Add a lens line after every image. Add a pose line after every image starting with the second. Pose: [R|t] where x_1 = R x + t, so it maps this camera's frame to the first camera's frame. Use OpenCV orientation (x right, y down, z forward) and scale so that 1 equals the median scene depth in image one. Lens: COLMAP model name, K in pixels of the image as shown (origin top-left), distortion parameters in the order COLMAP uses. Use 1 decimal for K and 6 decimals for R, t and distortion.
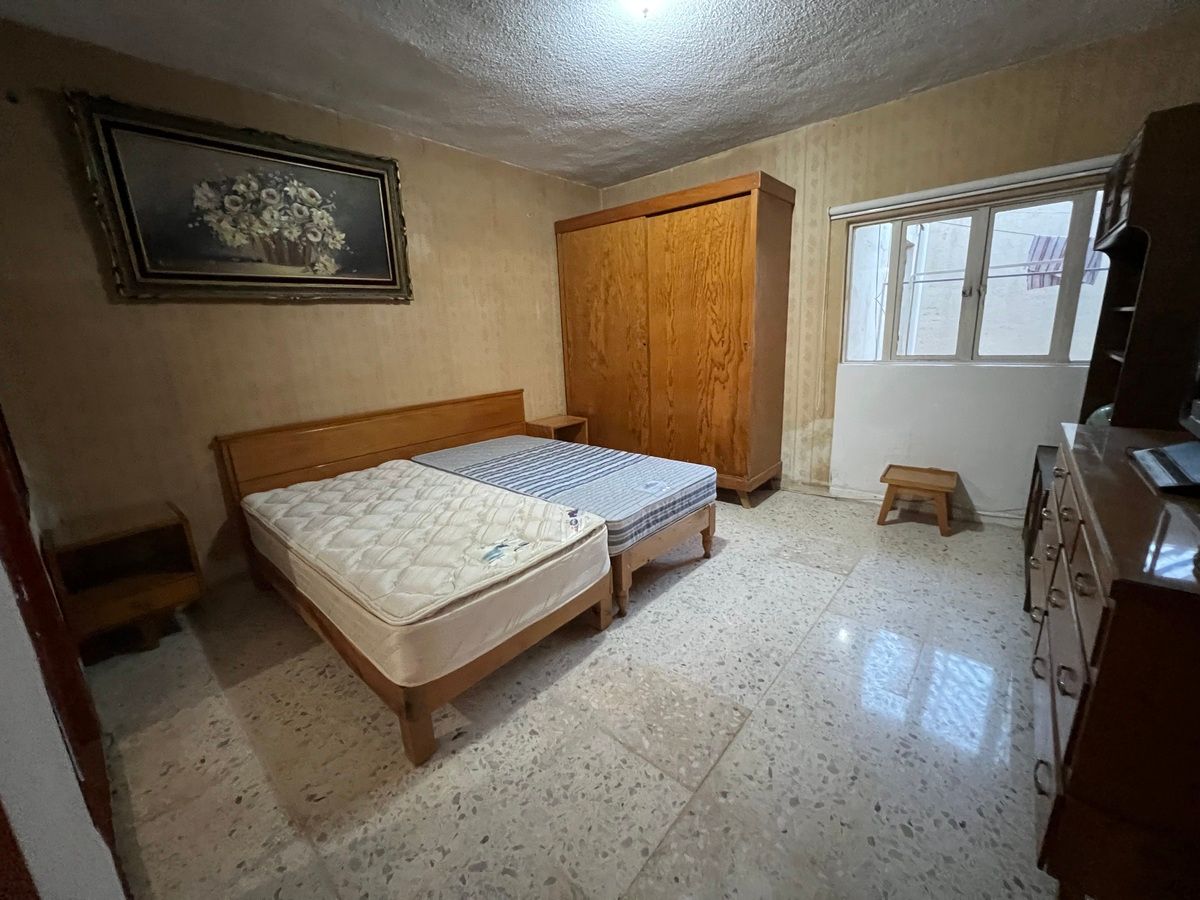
lens RADIAL K [[477.2, 0, 601.4], [0, 477.2, 446.2], [0, 0, 1]] dist [0.001368, 0.000167]
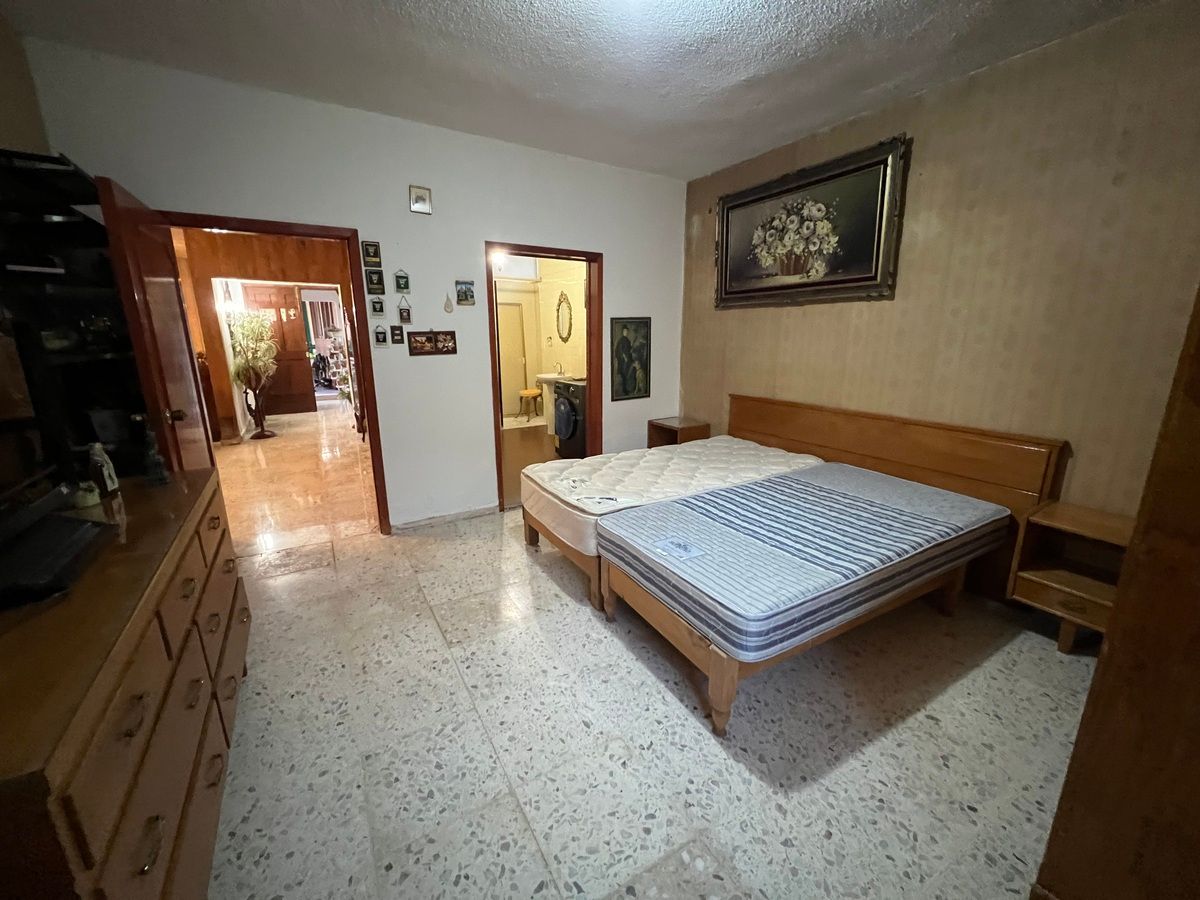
lens RADIAL K [[482.9, 0, 596.1], [0, 482.9, 446.9], [0, 0, 1]] dist [-0.001181, 0.000258]
pose [[-0.312551, 0.265879, -0.911932, 0.778003], [-0.210951, 0.916628, 0.339548, -0.288528], [0.926181, 0.298499, -0.230405, 0.954481]]
